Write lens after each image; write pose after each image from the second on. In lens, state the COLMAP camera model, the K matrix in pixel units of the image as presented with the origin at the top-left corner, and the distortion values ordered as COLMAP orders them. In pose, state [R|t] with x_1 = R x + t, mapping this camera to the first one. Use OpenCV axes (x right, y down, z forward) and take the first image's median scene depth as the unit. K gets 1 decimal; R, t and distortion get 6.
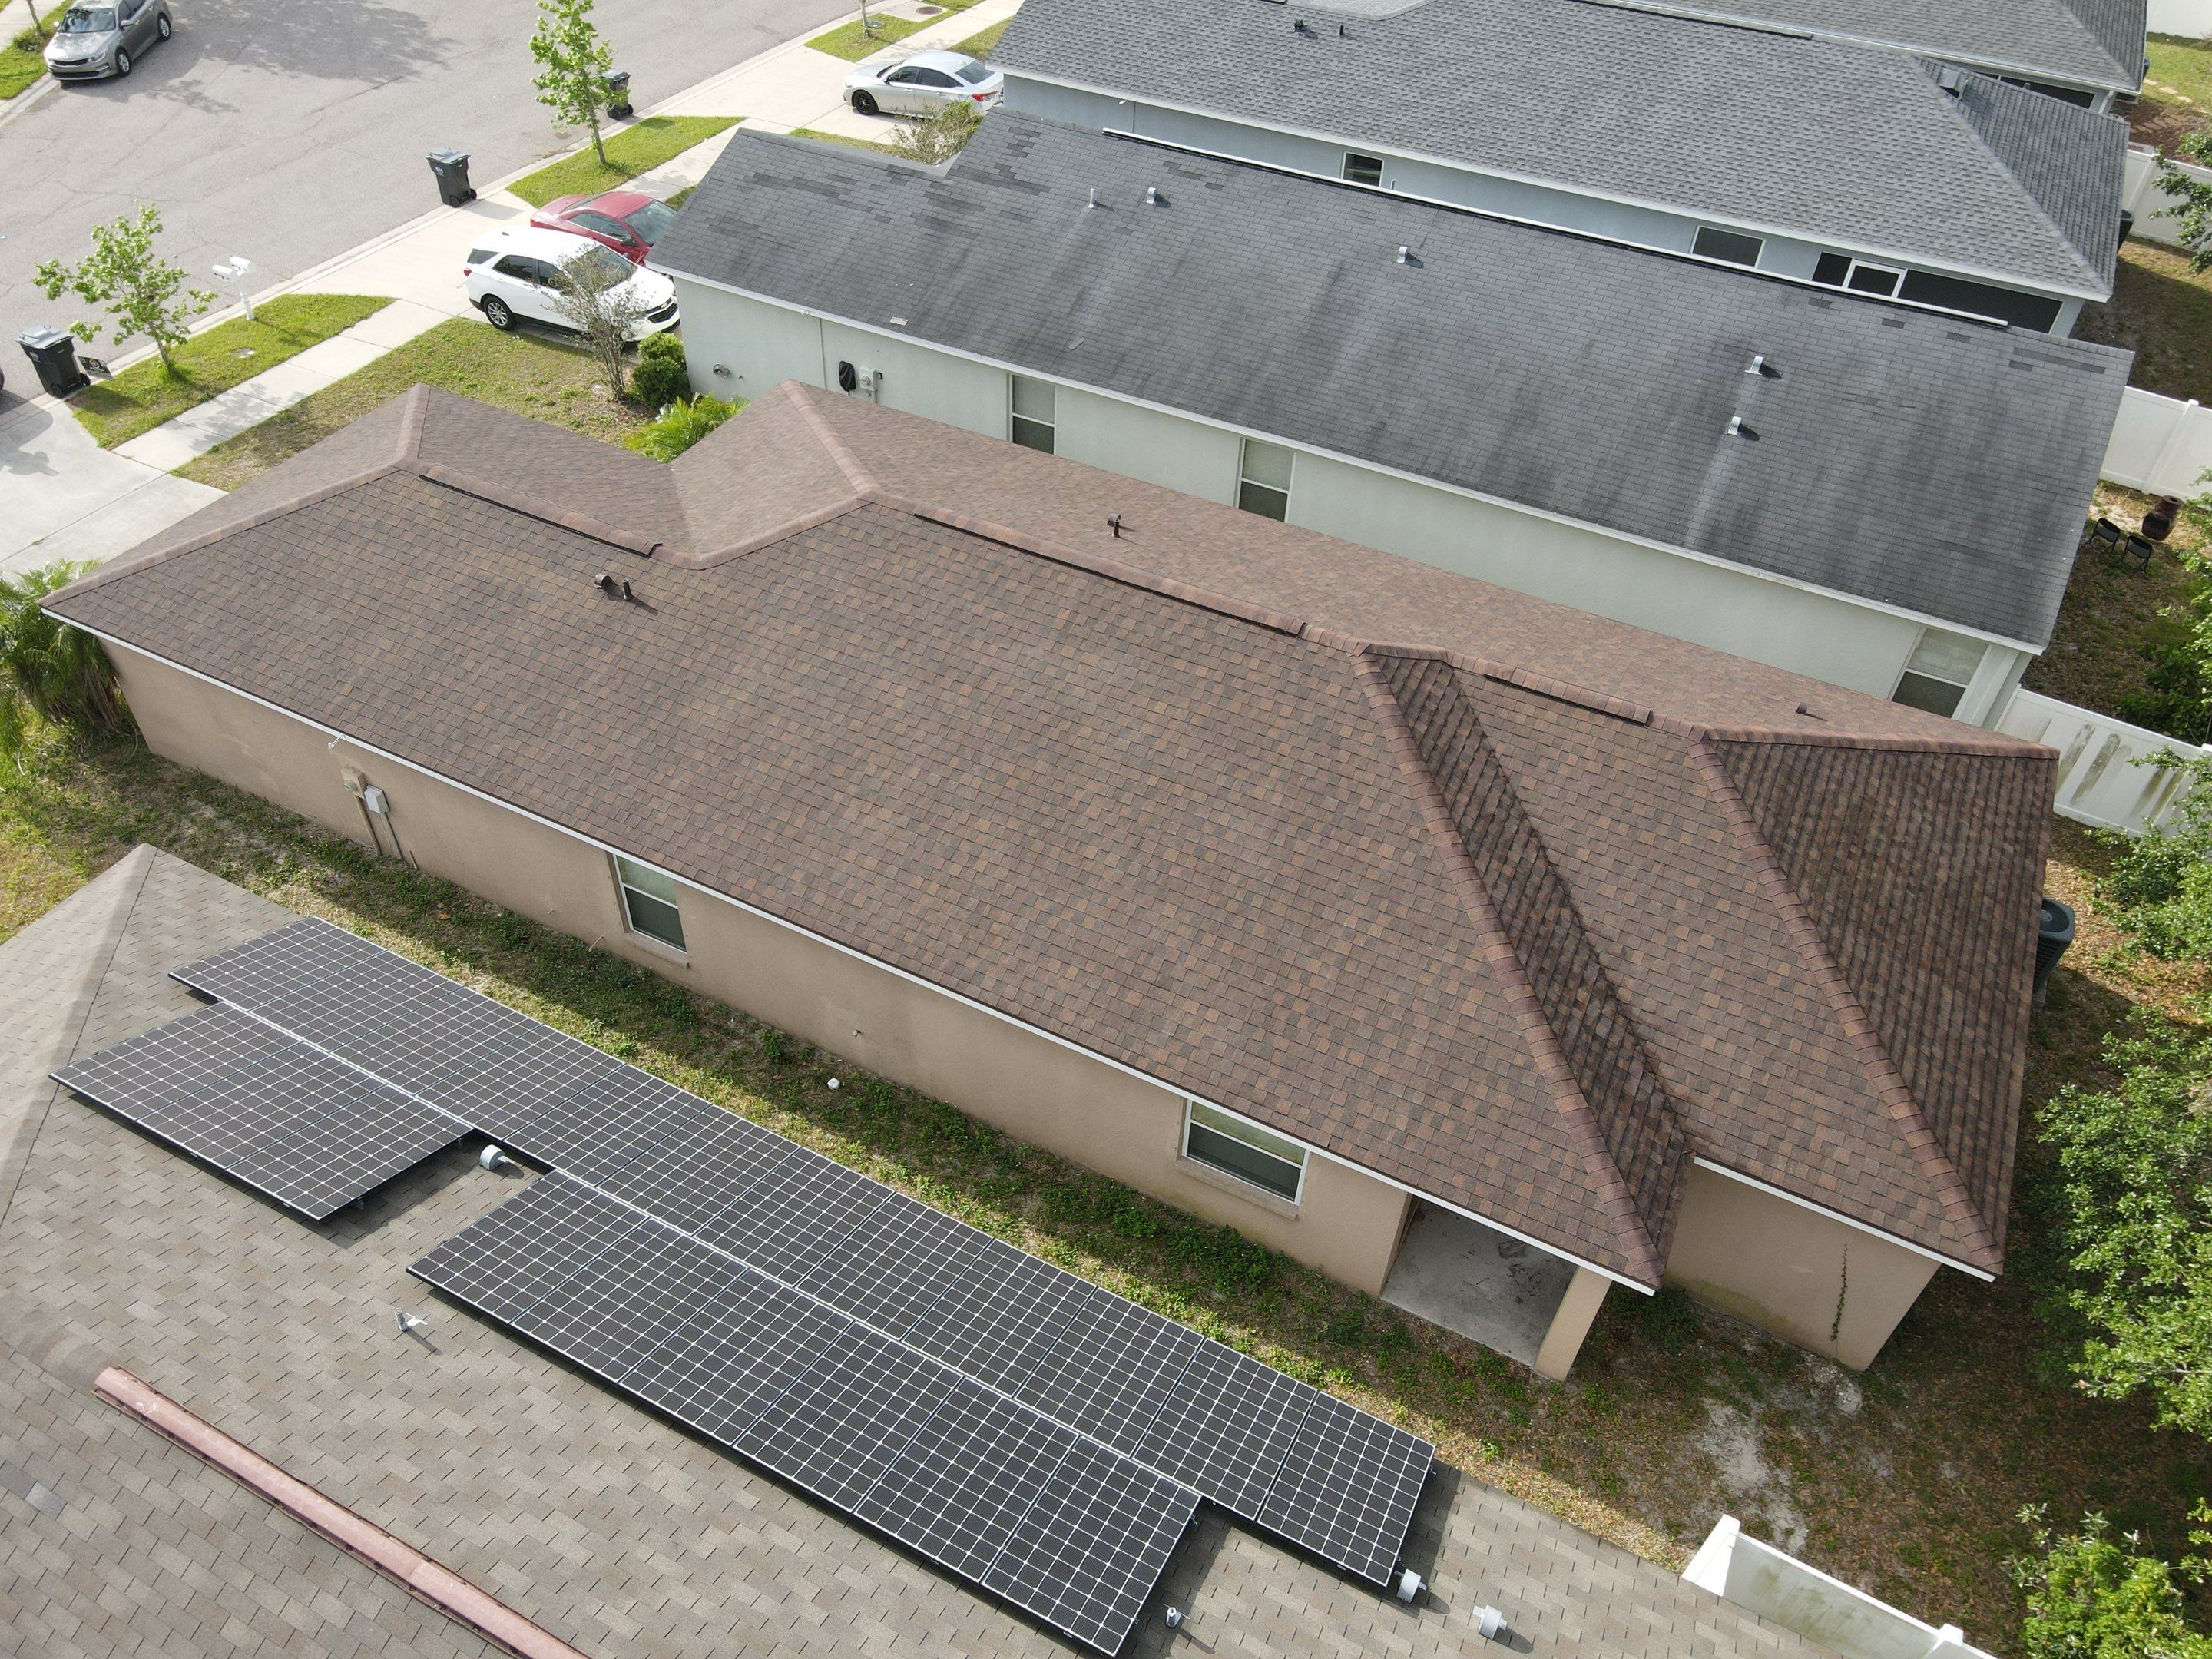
lens RADIAL K [[1624.0, 0, 1072.5], [0, 1624.0, 813.1], [0, 0, 1]] dist [-0.002063, 0.006339]
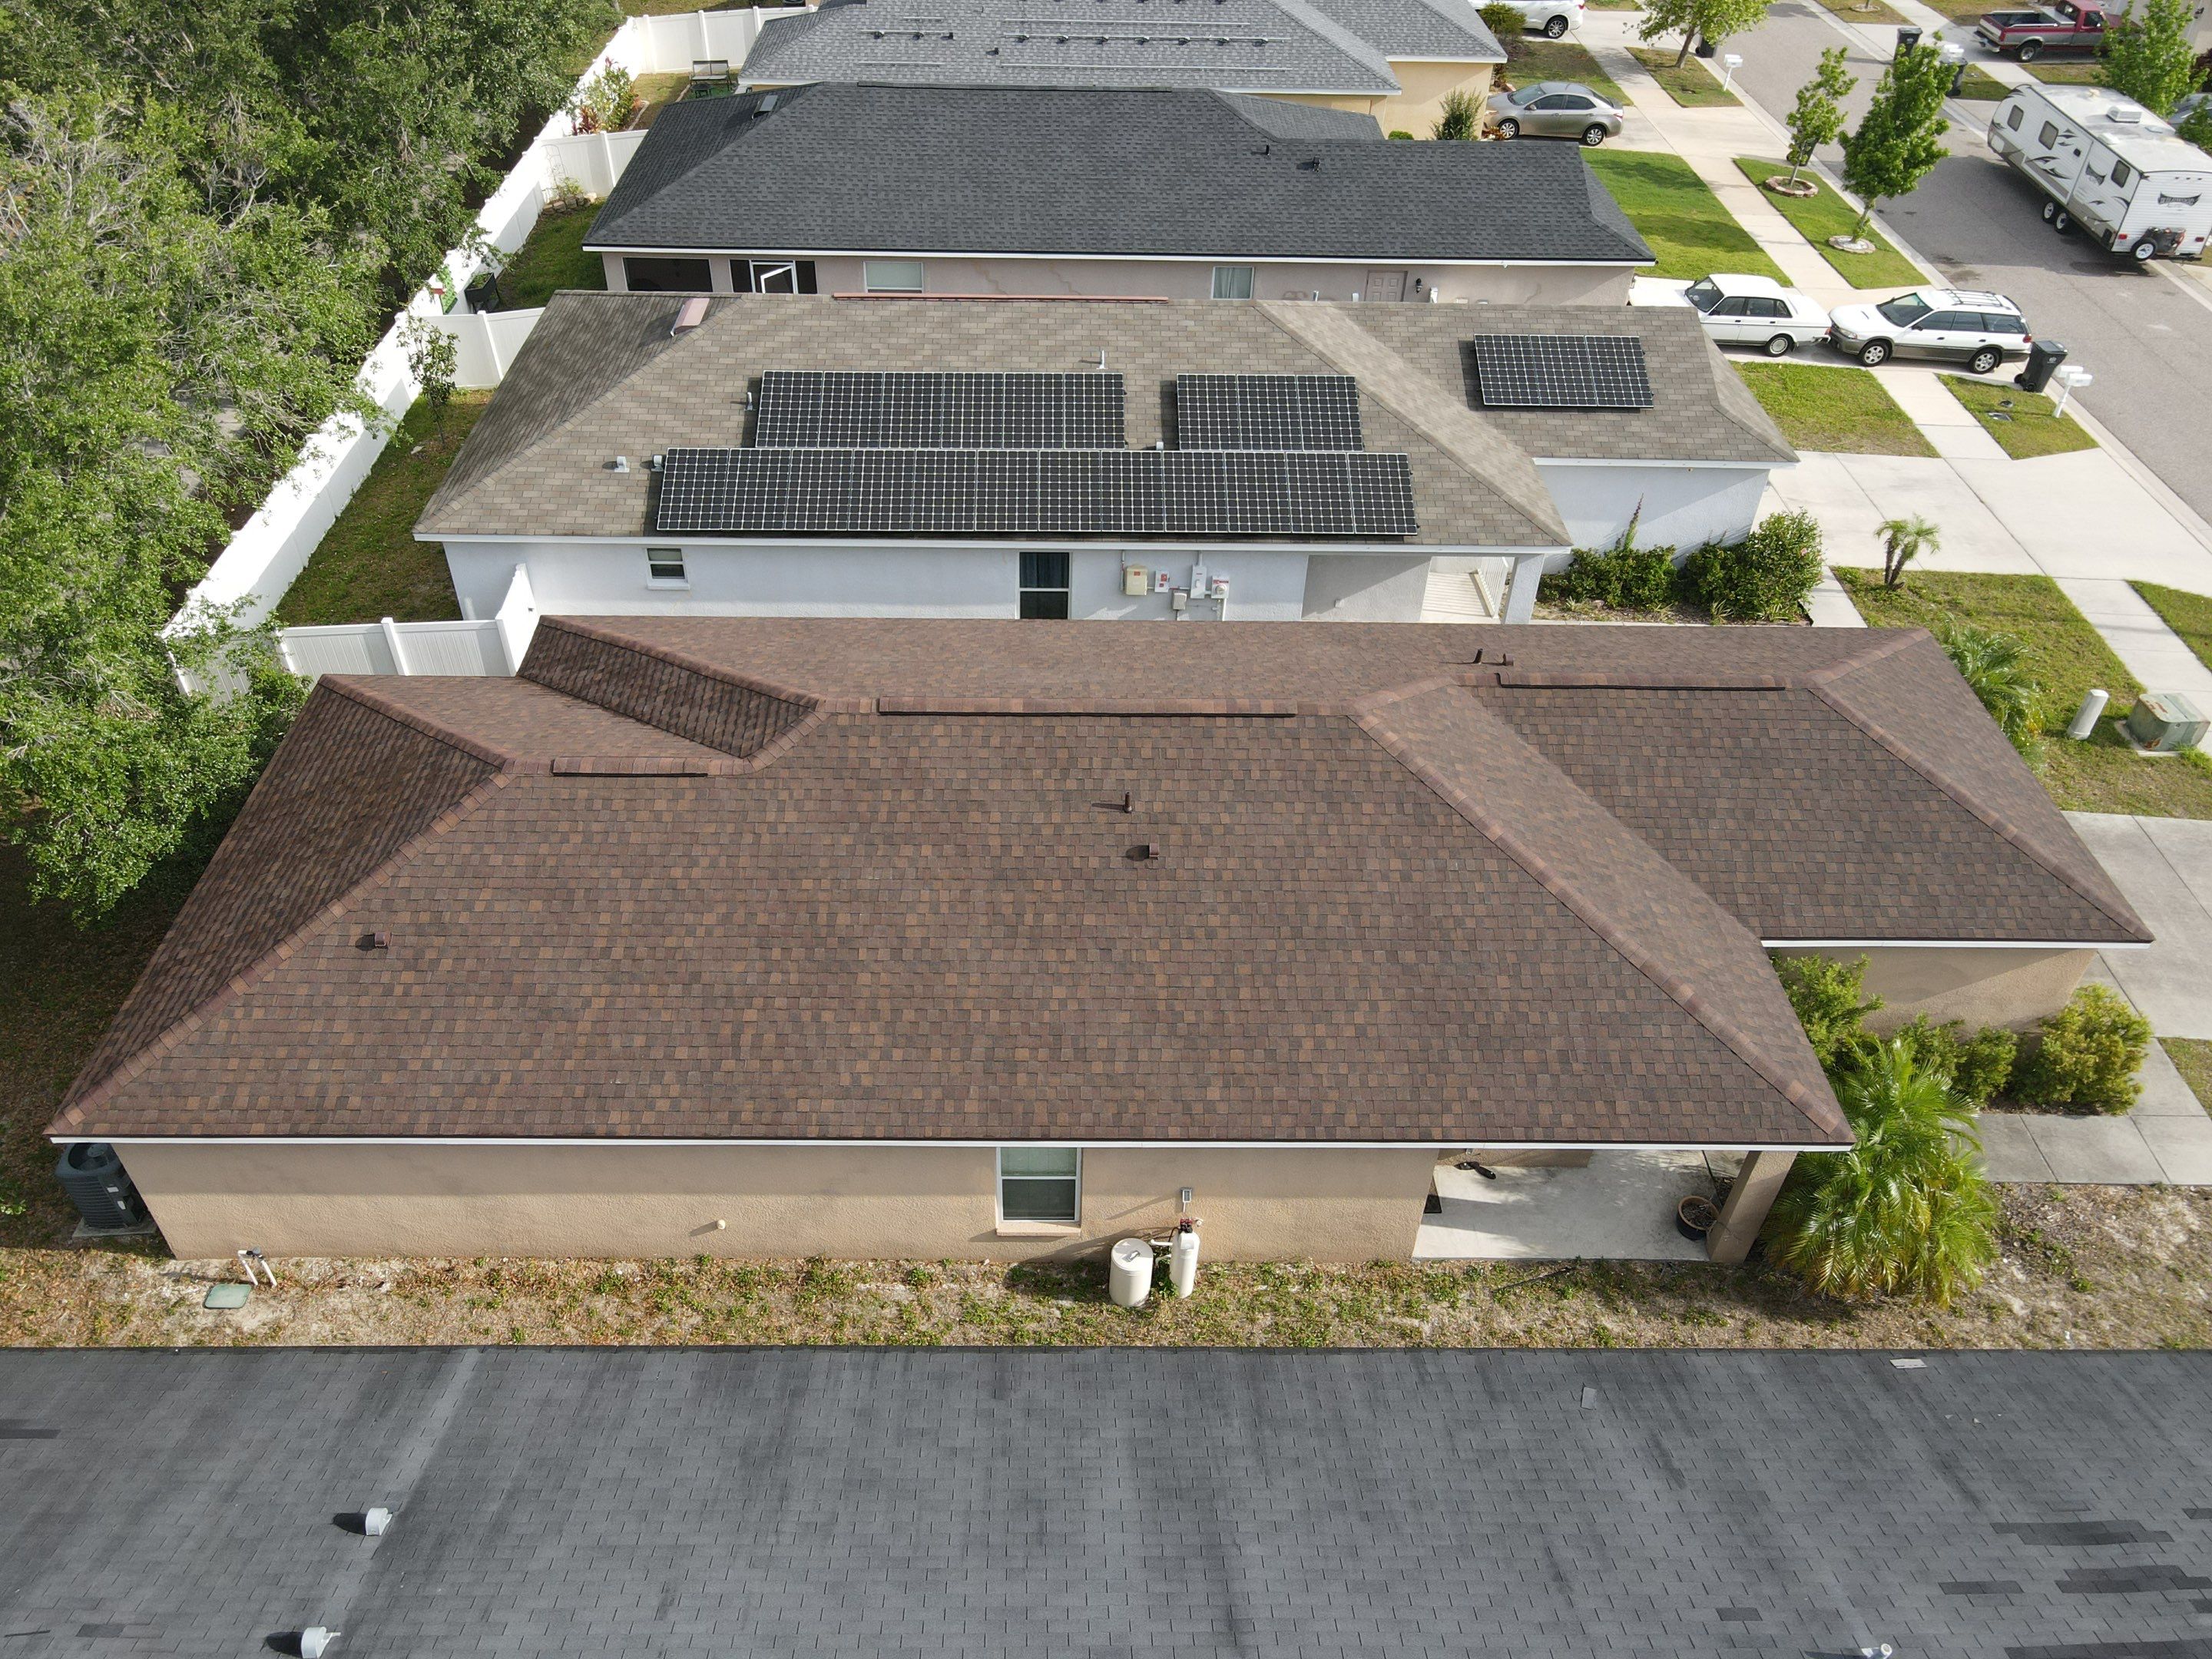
lens RADIAL K [[1620.8, 0, 1073.1], [0, 1620.8, 821.1], [0, 0, 1]] dist [0.009669, -0.023252]
pose [[-0.882275, 0.275248, -0.381876, 0.437702], [-0.346070, 0.170659, 0.922557, -1.079251], [0.319102, 0.946105, -0.055313, 1.115932]]
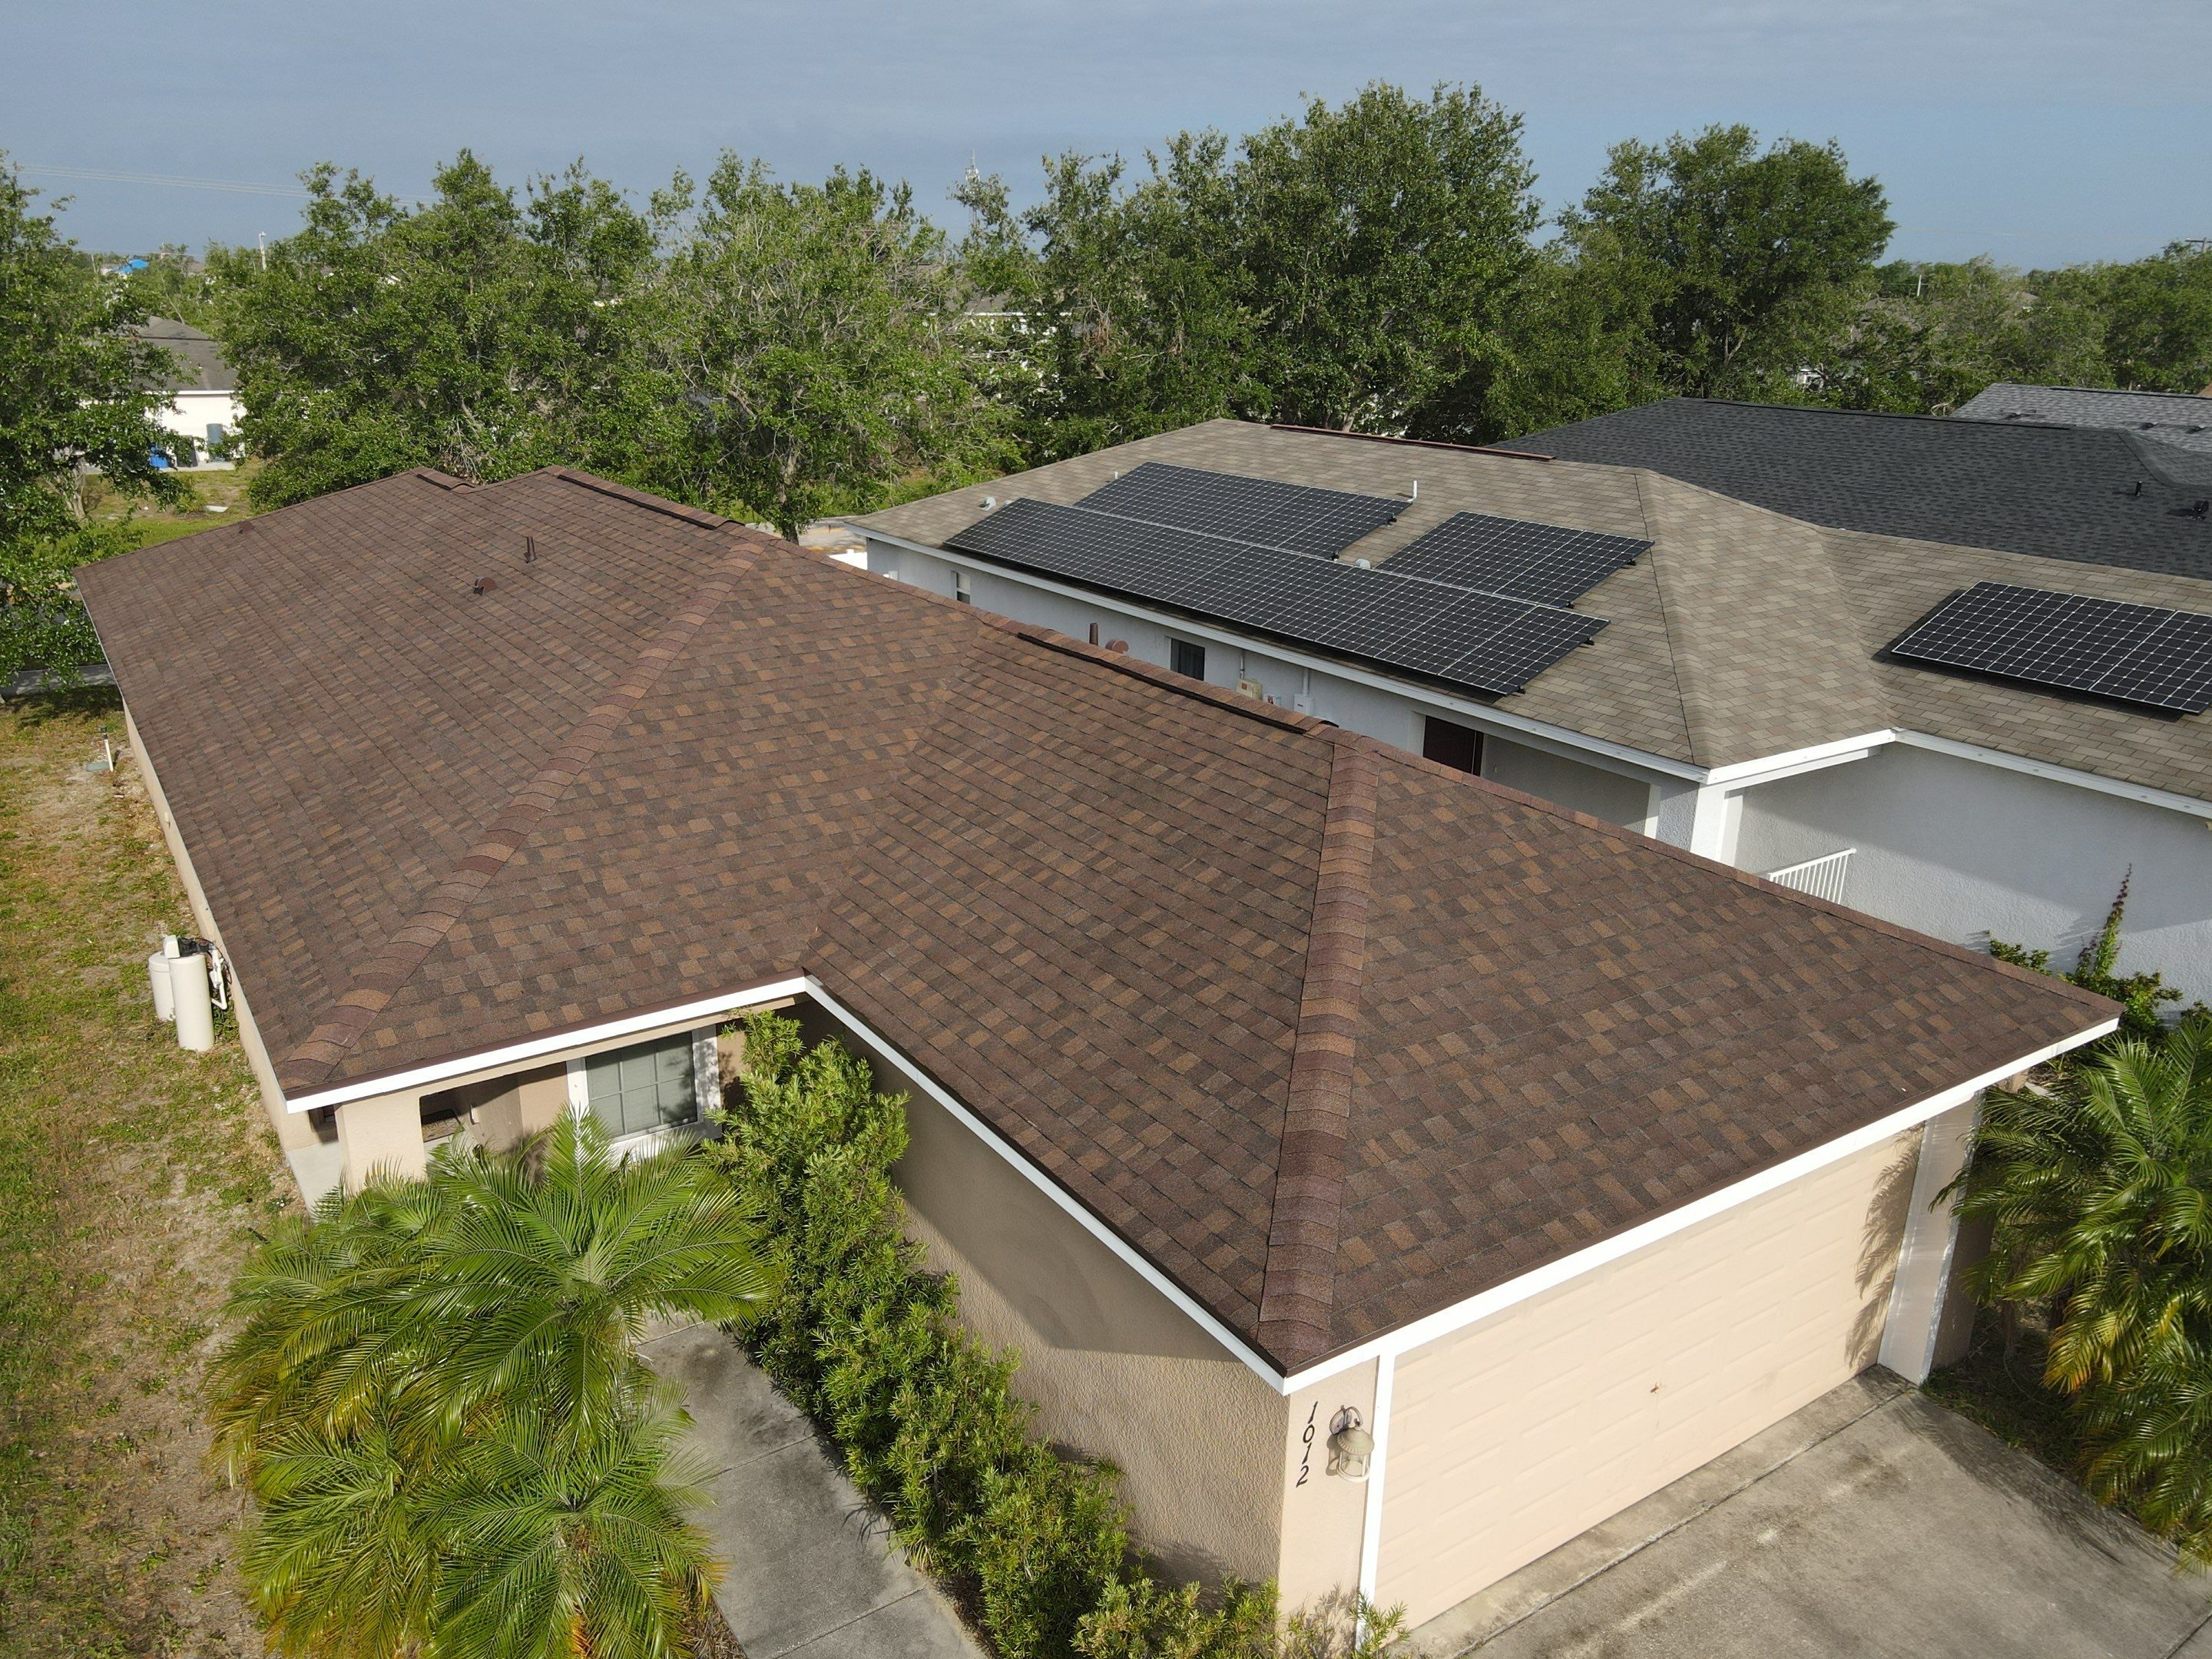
lens RADIAL K [[1595.5, 0, 1106.0], [0, 1595.5, 829.5], [0, 0, 1]] dist [-0.000290, 0.035811]
pose [[-0.875472, -0.189870, 0.444408, -0.636144], [0.302660, 0.501496, 0.810493, -0.701740], [-0.376757, 0.844068, -0.381579, 1.394701]]
